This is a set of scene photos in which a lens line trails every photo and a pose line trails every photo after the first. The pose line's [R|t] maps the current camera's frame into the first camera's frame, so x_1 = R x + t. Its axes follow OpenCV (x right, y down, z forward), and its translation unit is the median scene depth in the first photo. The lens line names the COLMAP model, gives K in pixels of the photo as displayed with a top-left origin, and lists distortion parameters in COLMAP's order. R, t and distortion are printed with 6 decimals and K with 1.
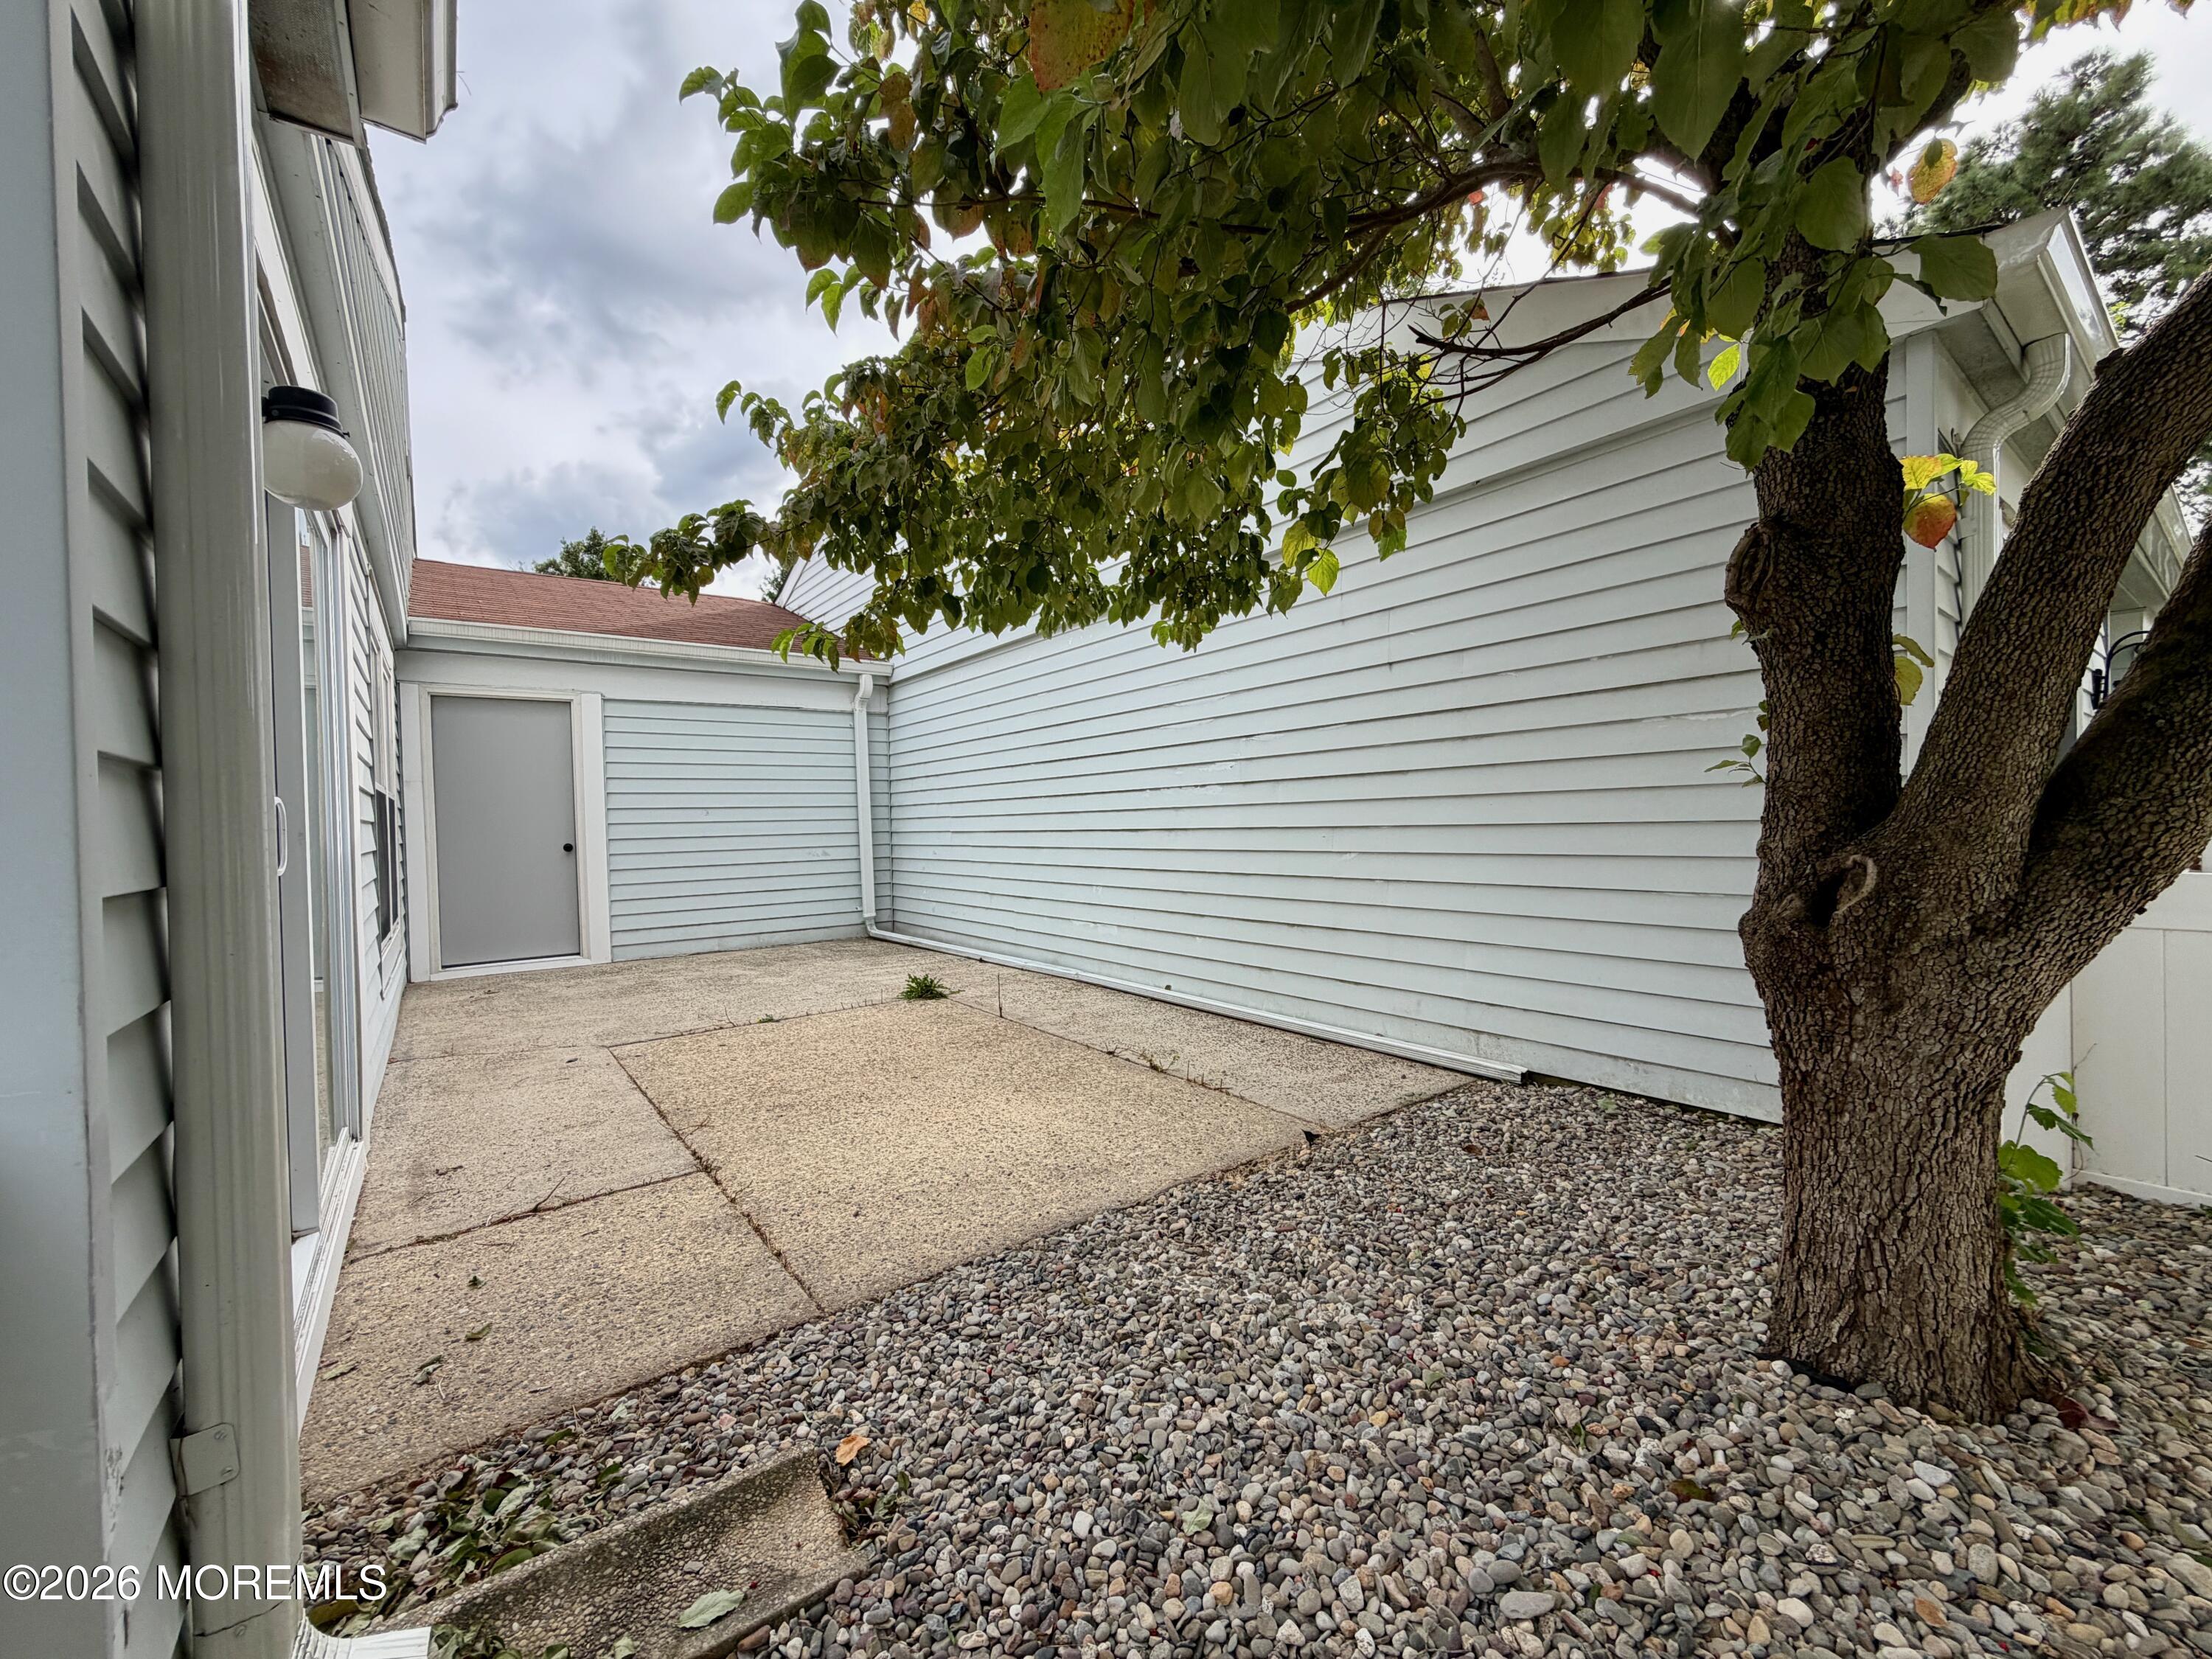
lens RADIAL K [[881.0, 0, 1095.0], [0, 881.0, 834.6], [0, 0, 1]] dist [0.001309, 0.000426]
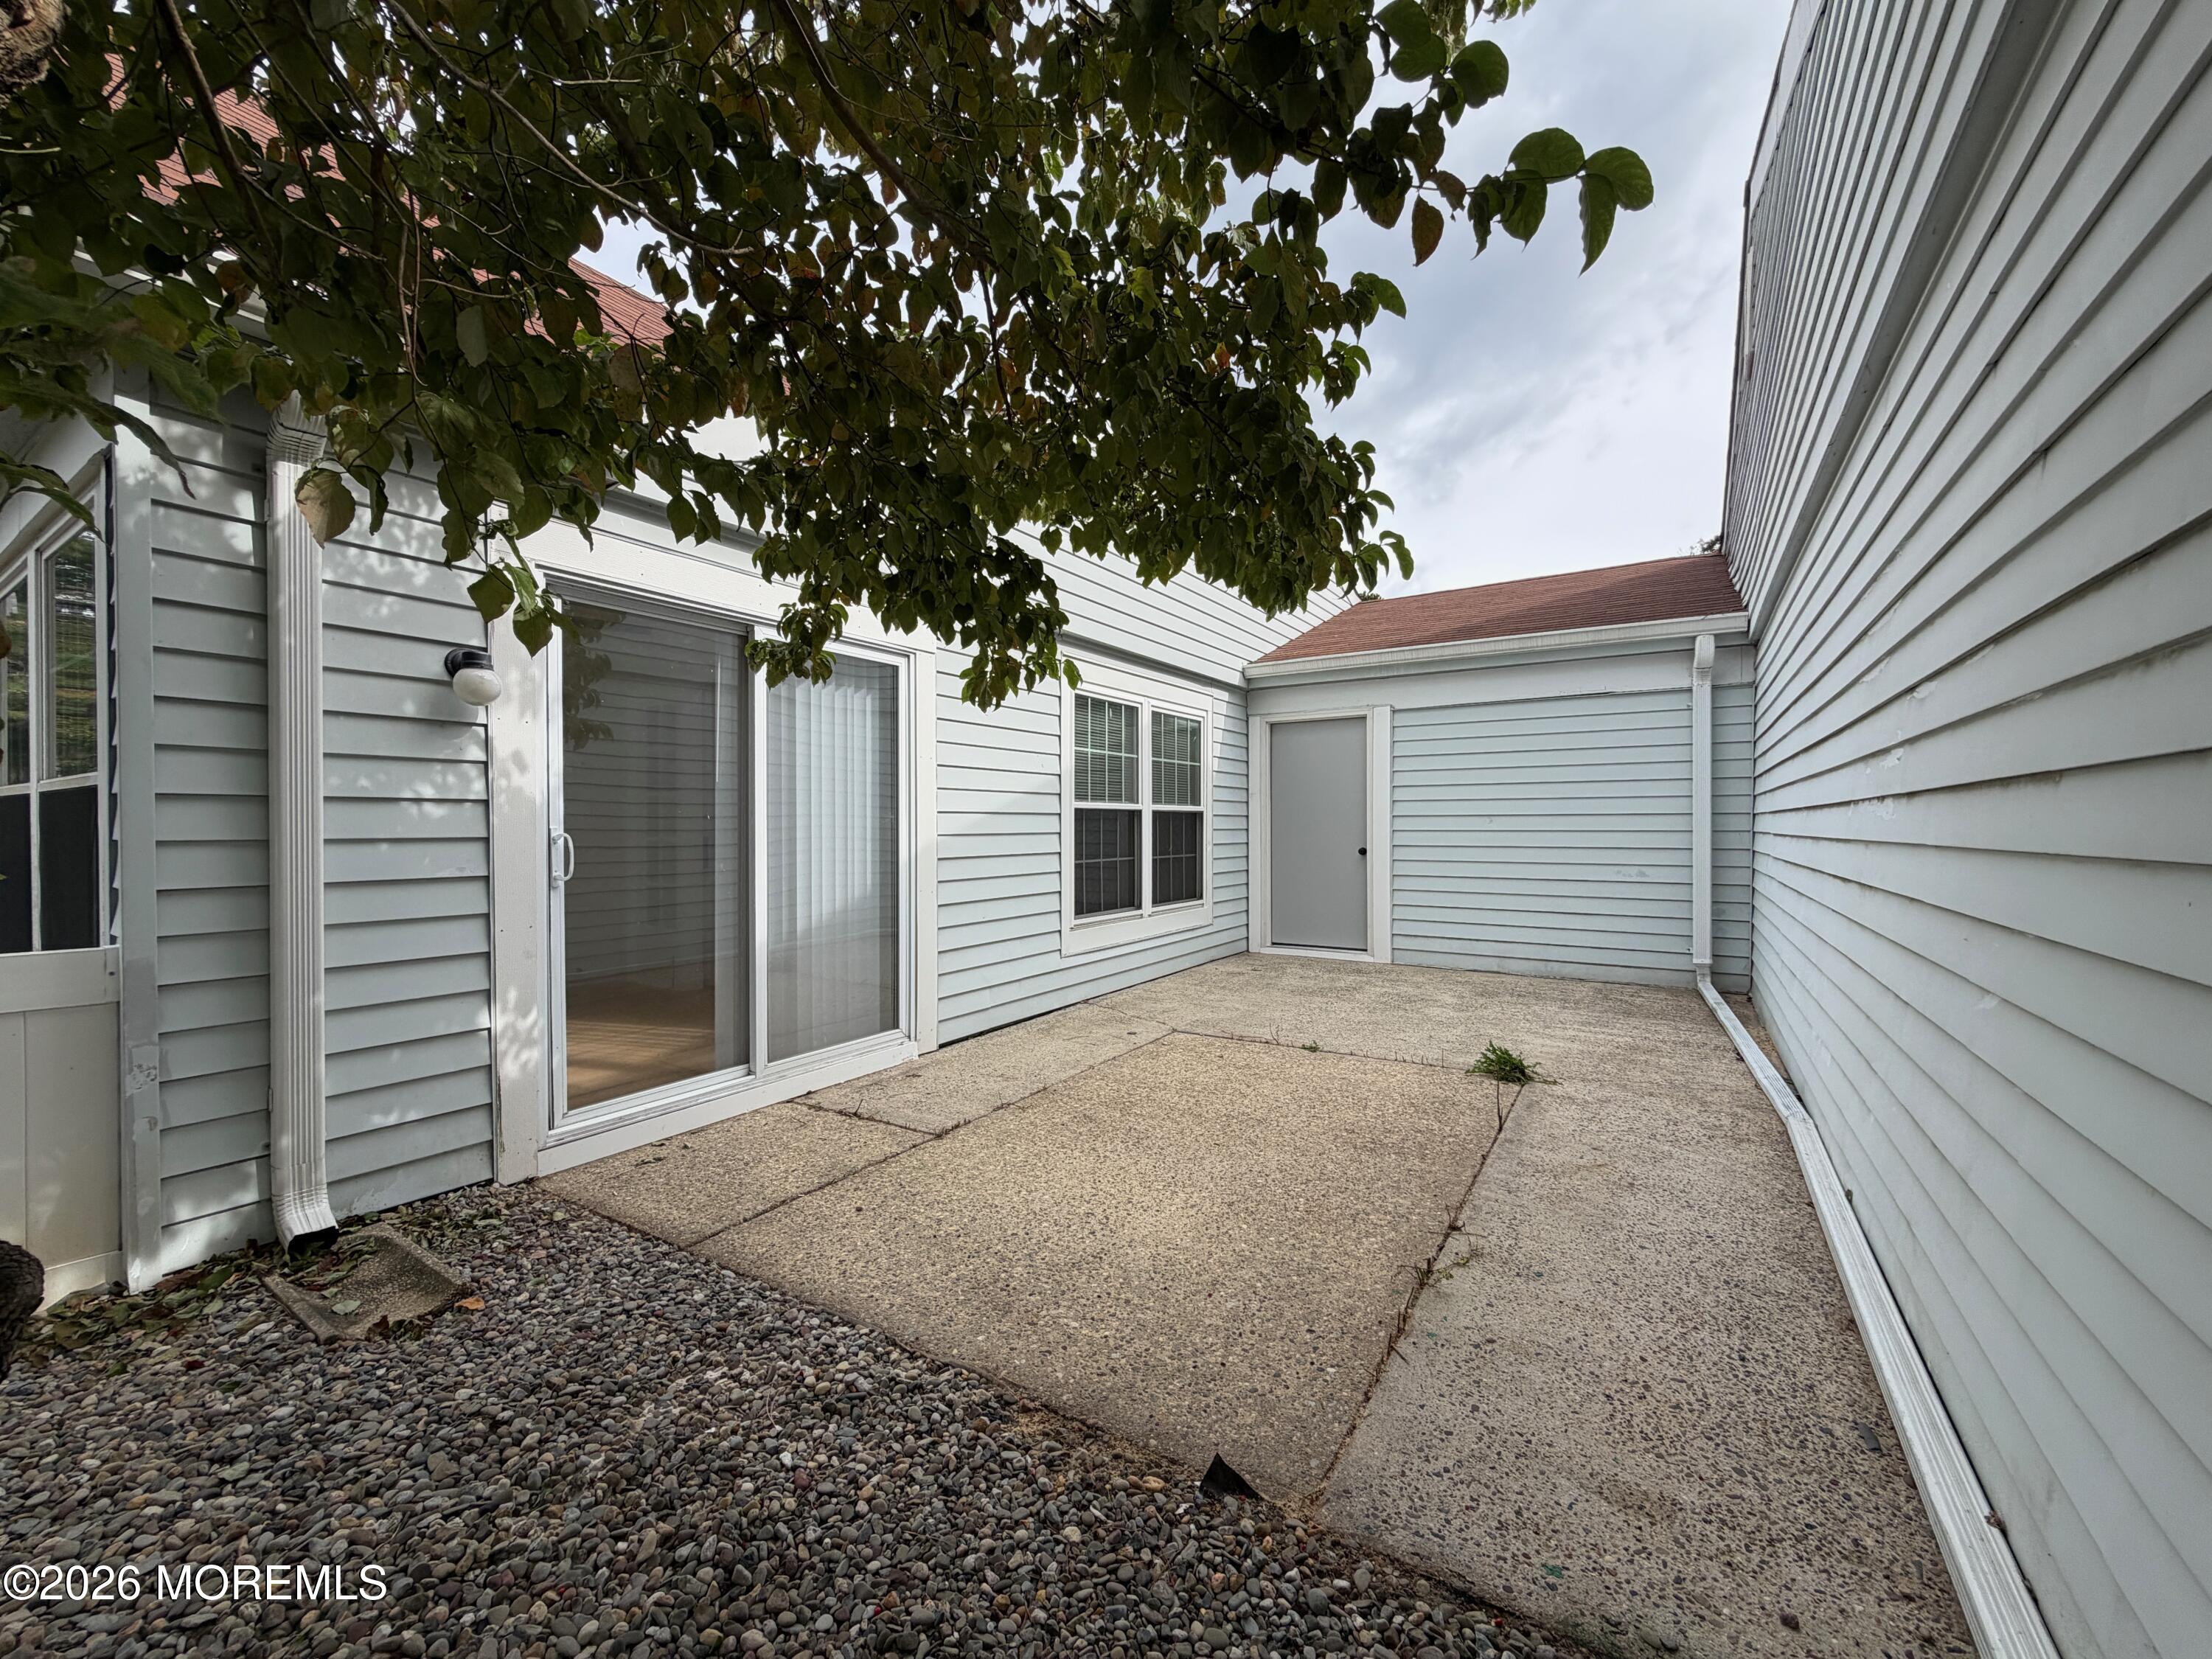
lens RADIAL K [[881.0, 0, 1095.0], [0, 881.0, 834.6], [0, 0, 1]] dist [0.001309, 0.000426]
pose [[0.346184, 0.032015, -0.937620, 0.566562], [-0.021415, 0.999427, 0.026219, -0.051435], [0.937922, 0.011003, 0.346671, 0.586727]]
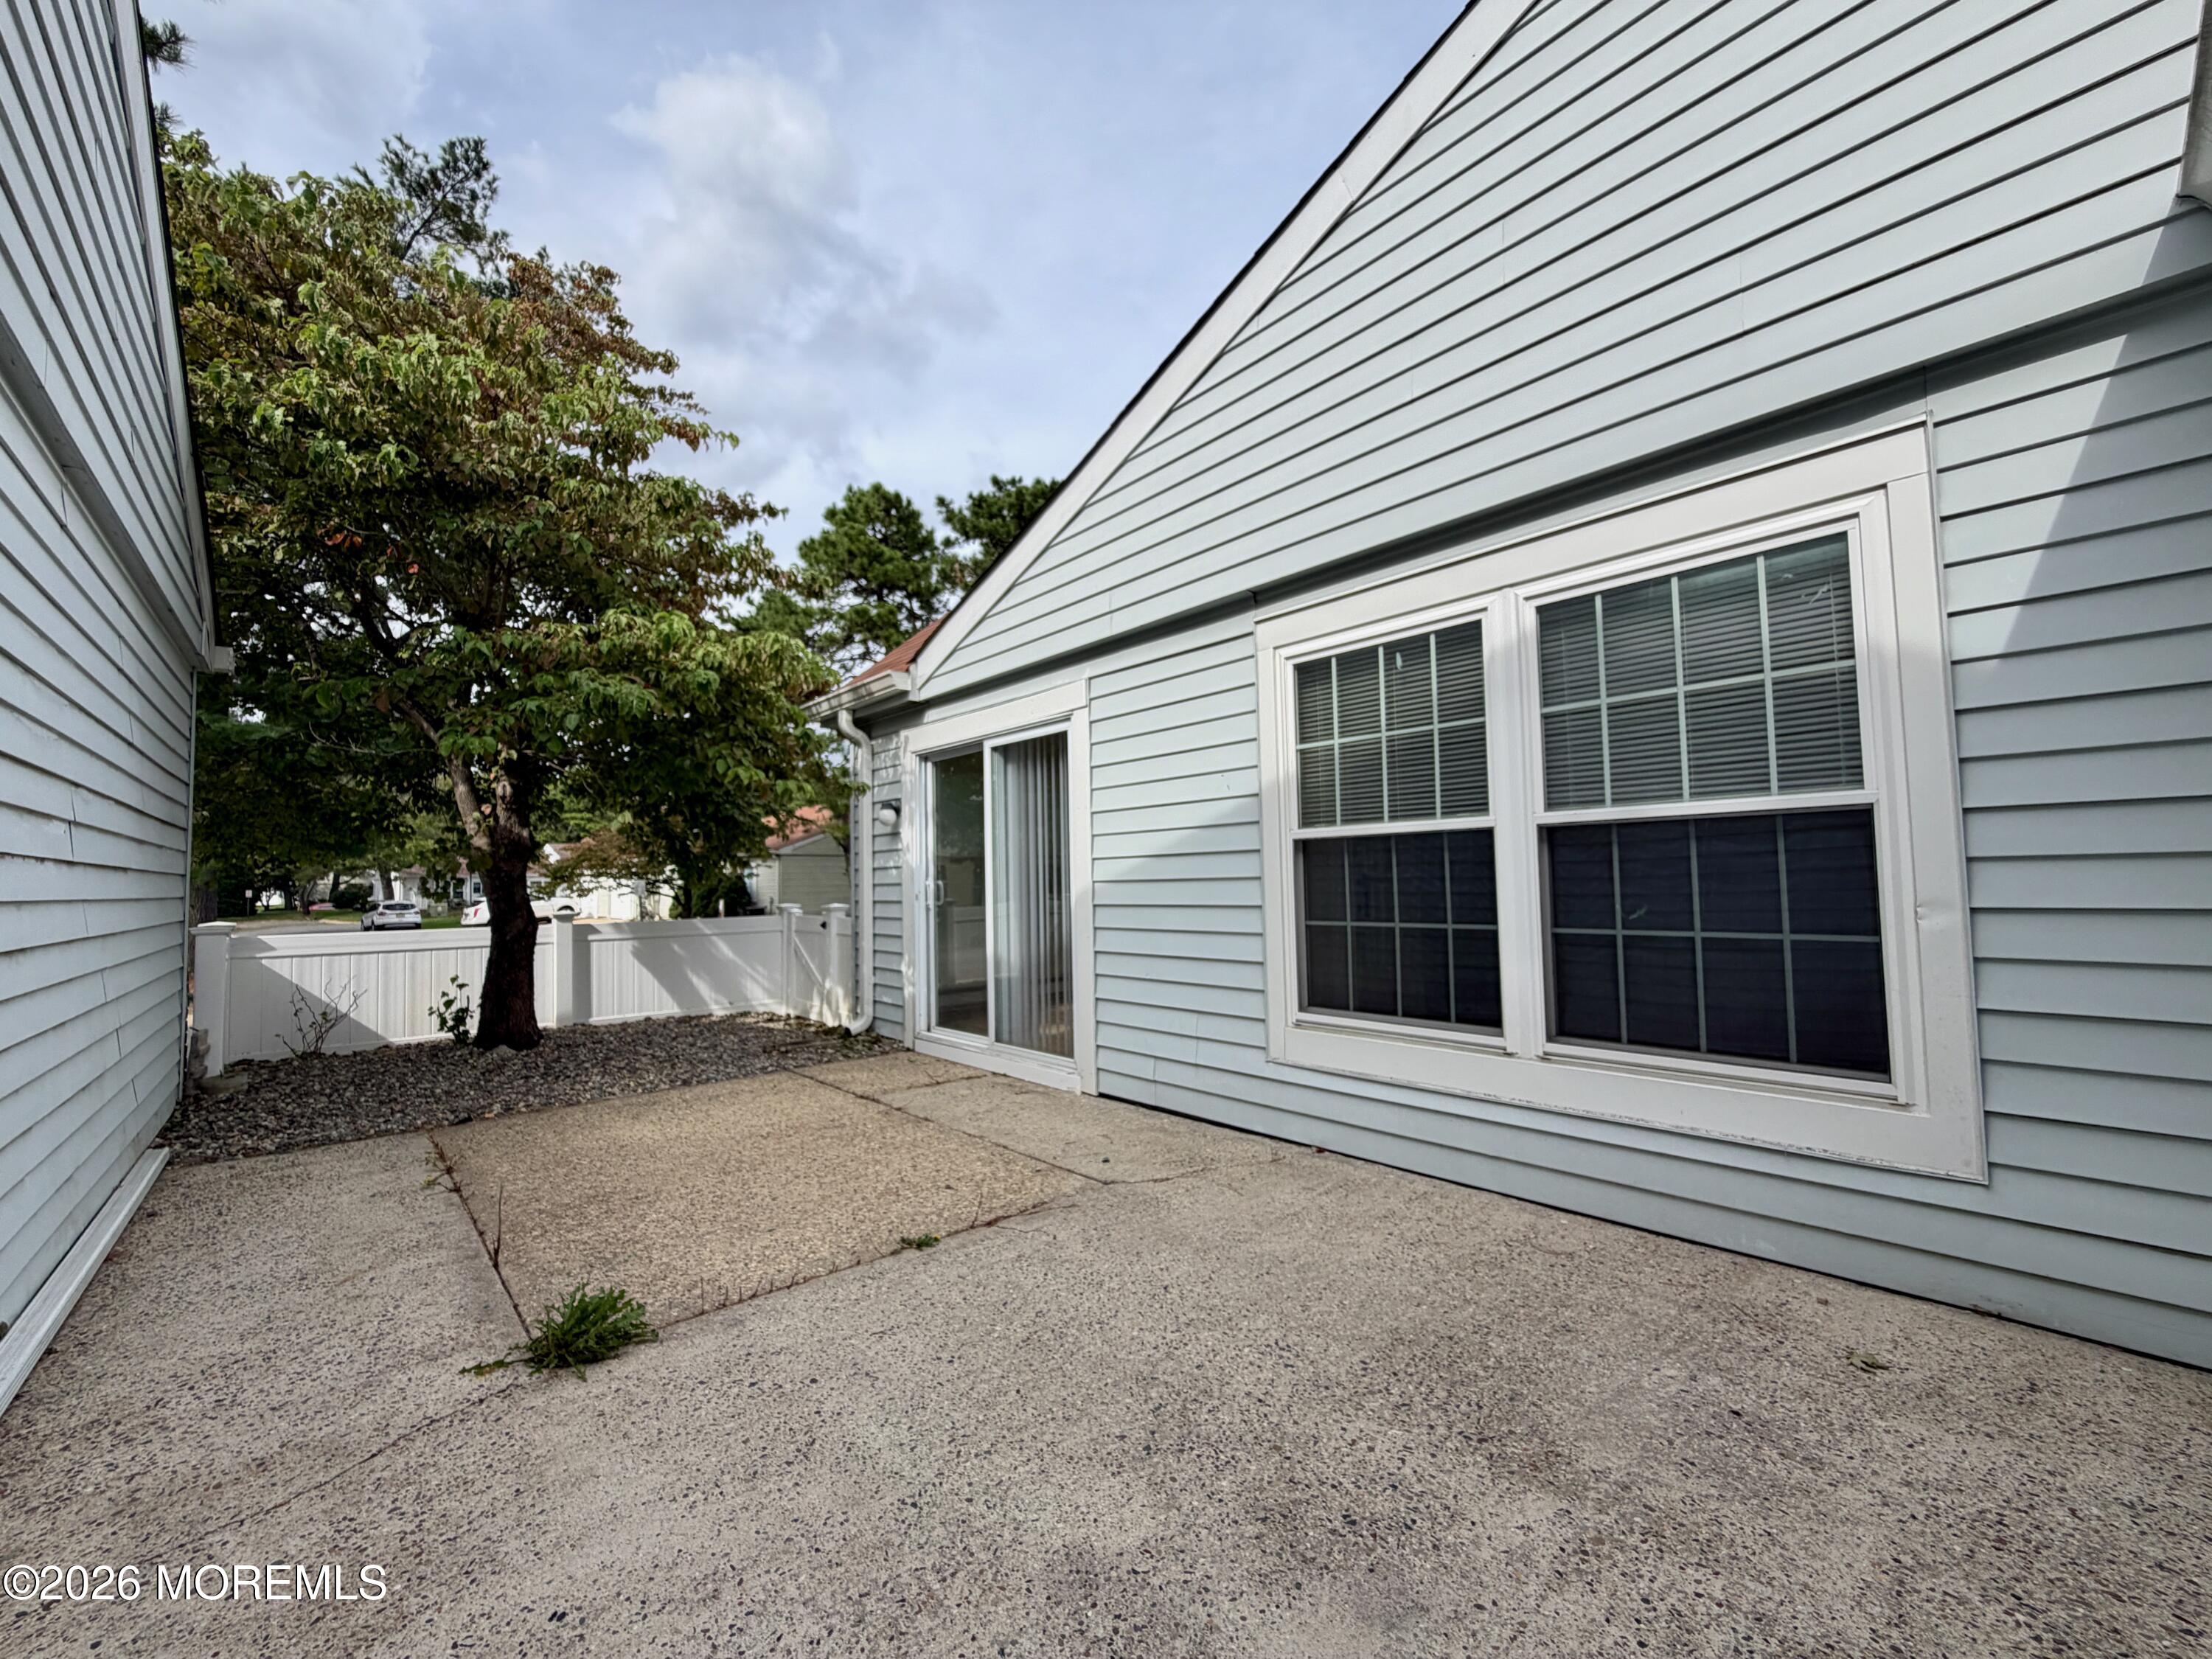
lens RADIAL K [[881.0, 0, 1095.0], [0, 881.0, 834.6], [0, 0, 1]] dist [0.001309, 0.000426]
pose [[-0.996418, 0.040003, -0.074502, -0.588196], [0.042910, 0.998363, -0.037828, -0.033835], [0.072867, -0.040889, -0.996503, 2.075768]]
